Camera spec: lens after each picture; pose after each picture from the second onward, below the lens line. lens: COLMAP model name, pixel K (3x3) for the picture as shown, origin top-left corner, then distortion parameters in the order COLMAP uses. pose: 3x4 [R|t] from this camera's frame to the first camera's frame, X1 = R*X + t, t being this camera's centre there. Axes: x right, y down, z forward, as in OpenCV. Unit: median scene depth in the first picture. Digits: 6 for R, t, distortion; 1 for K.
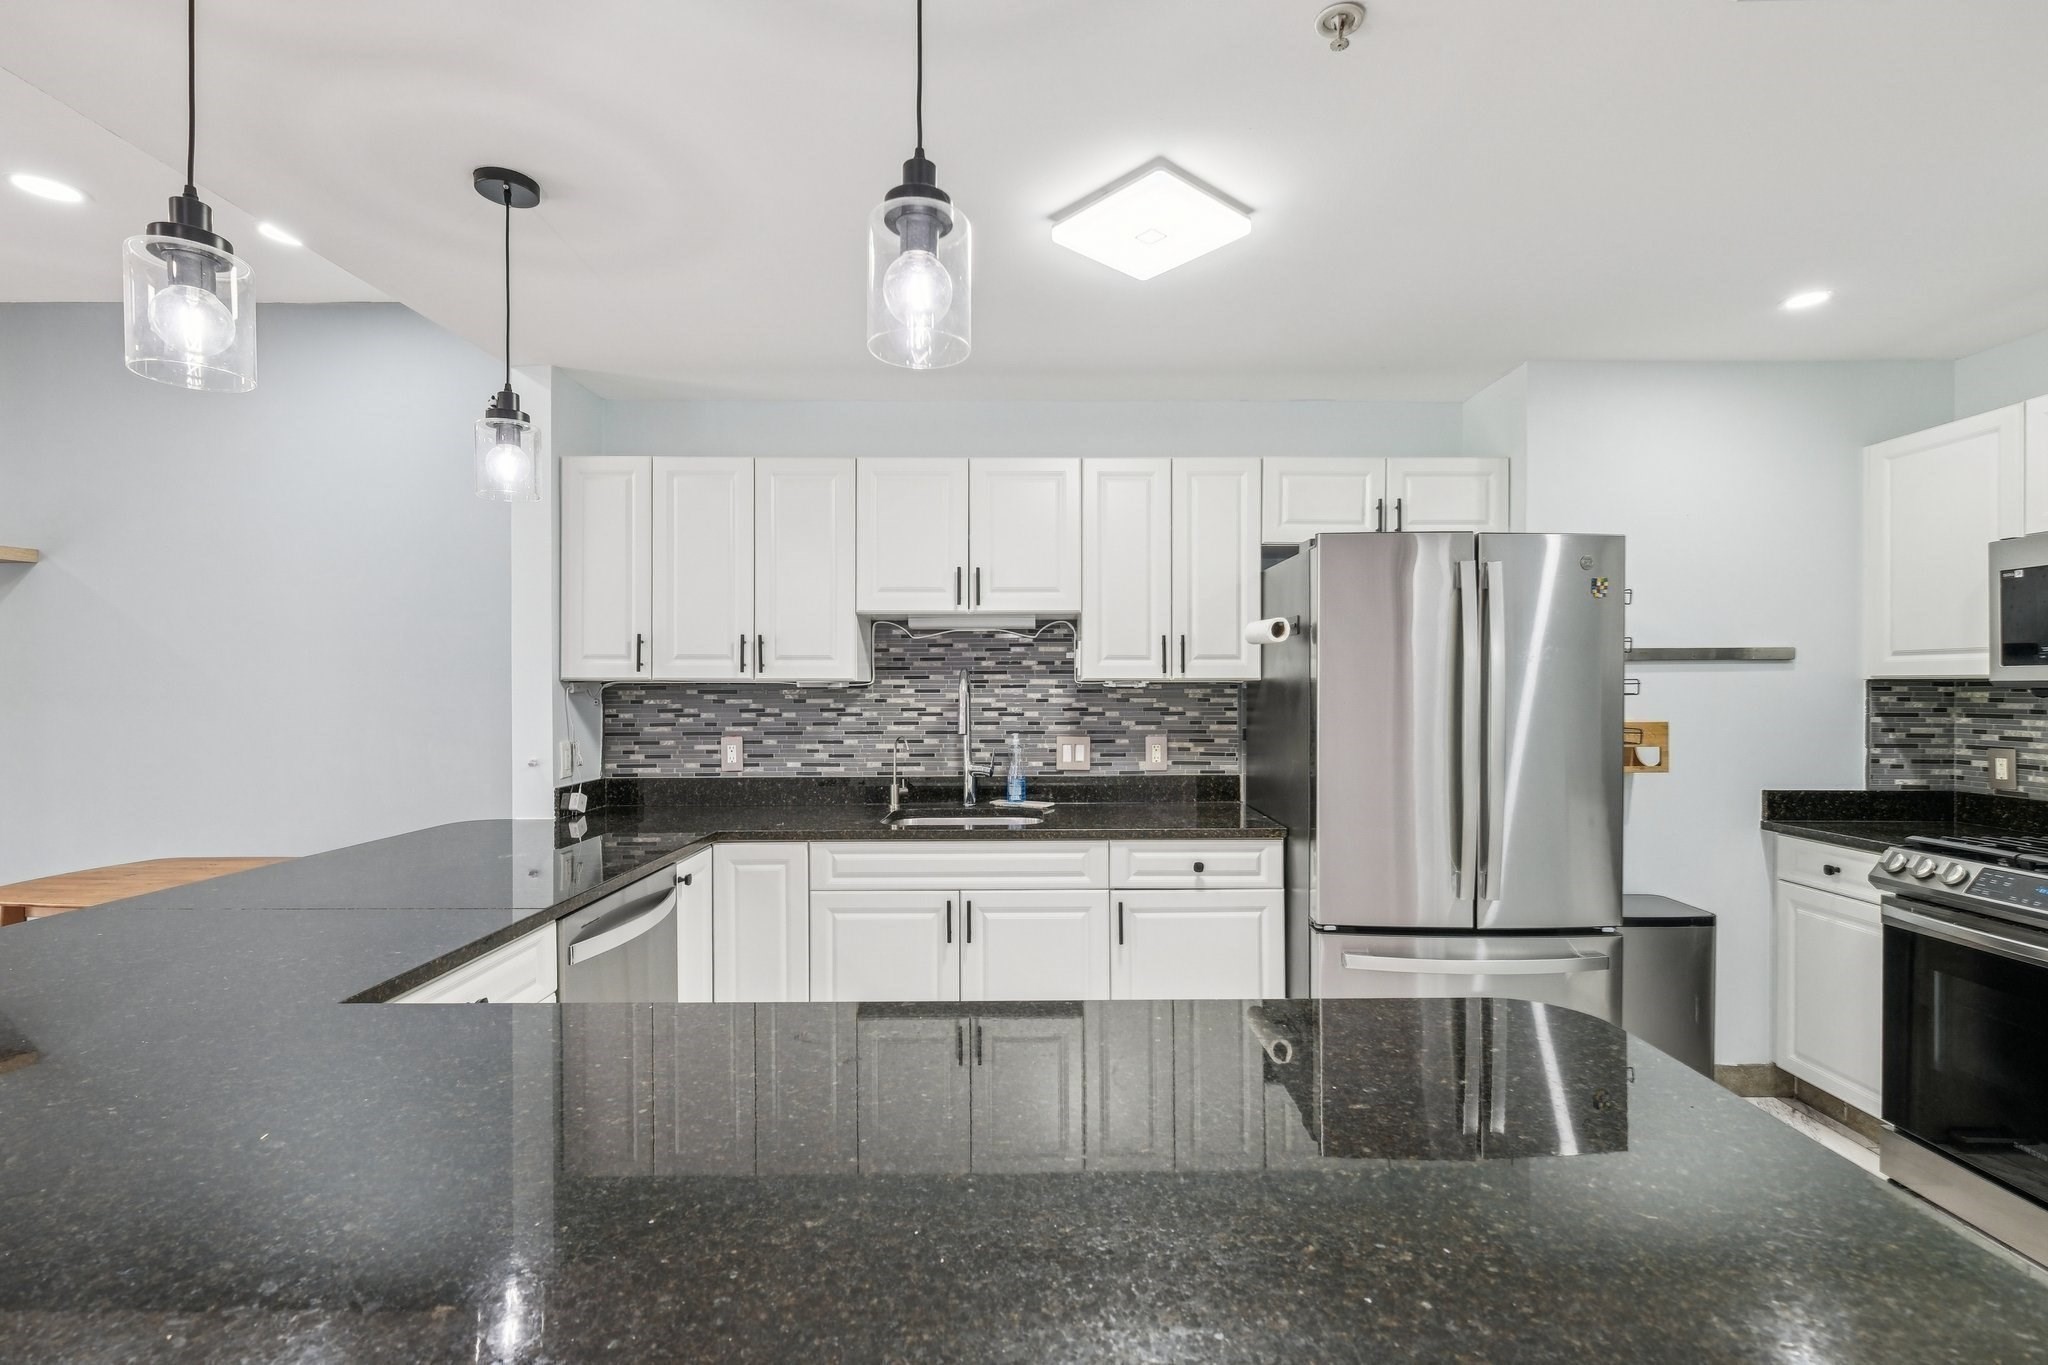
lens RADIAL K [[915.4, 0, 1035.3], [0, 915.4, 690.6], [0, 0, 1]] dist [-0.002212, -0.000636]
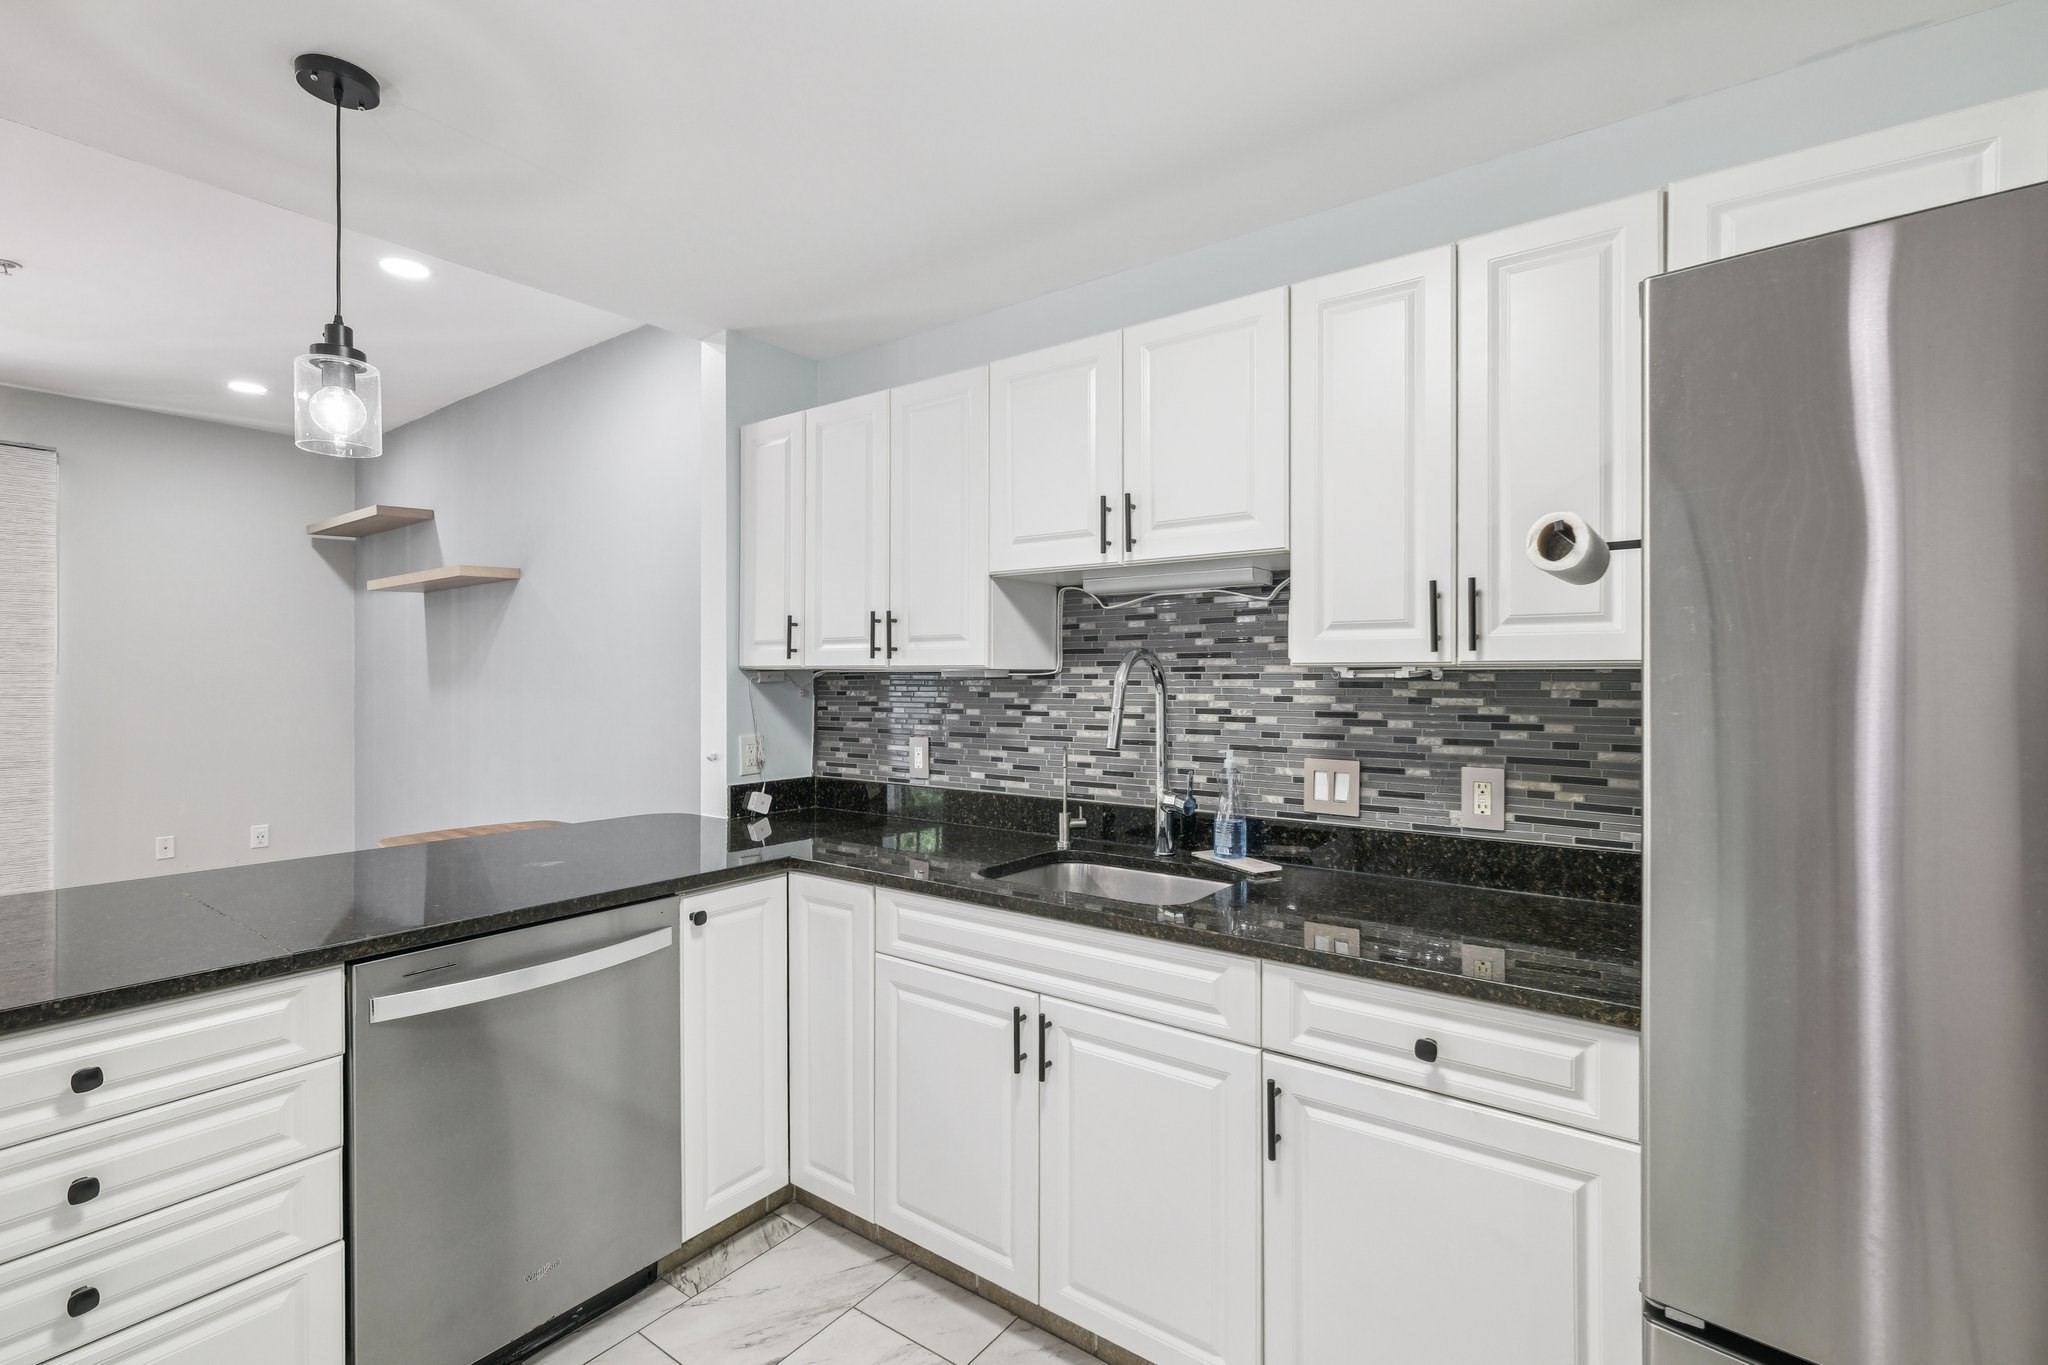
lens RADIAL K [[915.4, 0, 1027.0], [0, 915.4, 672.6], [0, 0, 1]] dist [-0.002212, -0.000636]
pose [[0.805407, -0.000733, -0.592721, 0.263900], [-0.005578, 0.999946, -0.008816, -0.000922], [0.592696, 0.010407, 0.805359, 0.431962]]
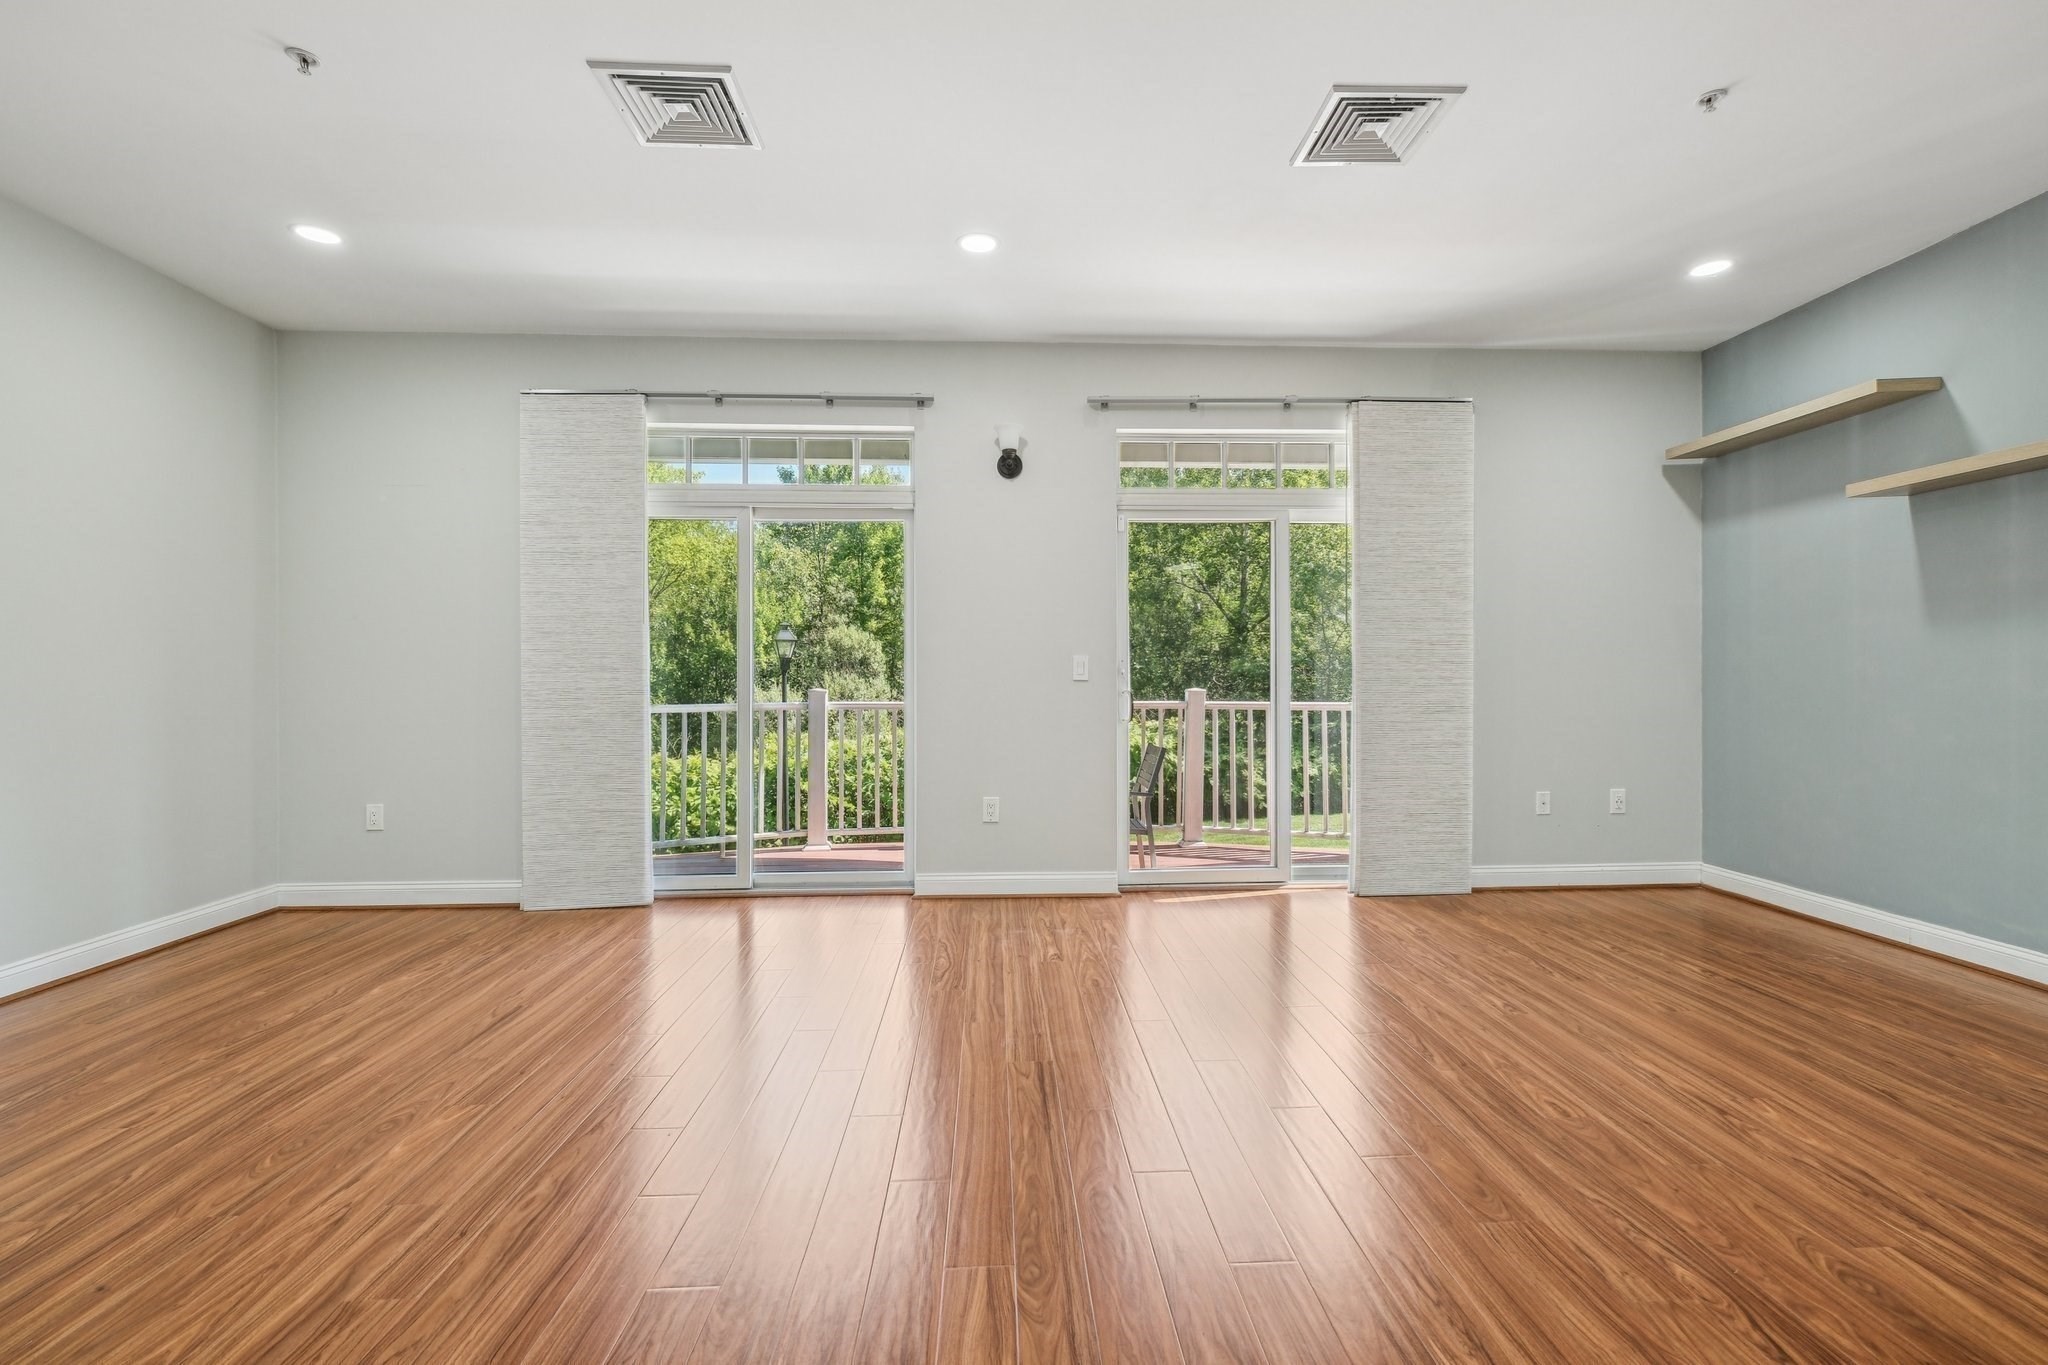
lens RADIAL K [[915.4, 0, 1031.1], [0, 915.4, 684.5], [0, 0, 1]] dist [-0.002212, -0.000636]
pose [[0.032400, 0.007384, -0.999448, -0.410976], [-0.003141, 0.999969, 0.007286, 0.094435], [0.999470, 0.002903, 0.032423, -0.097017]]
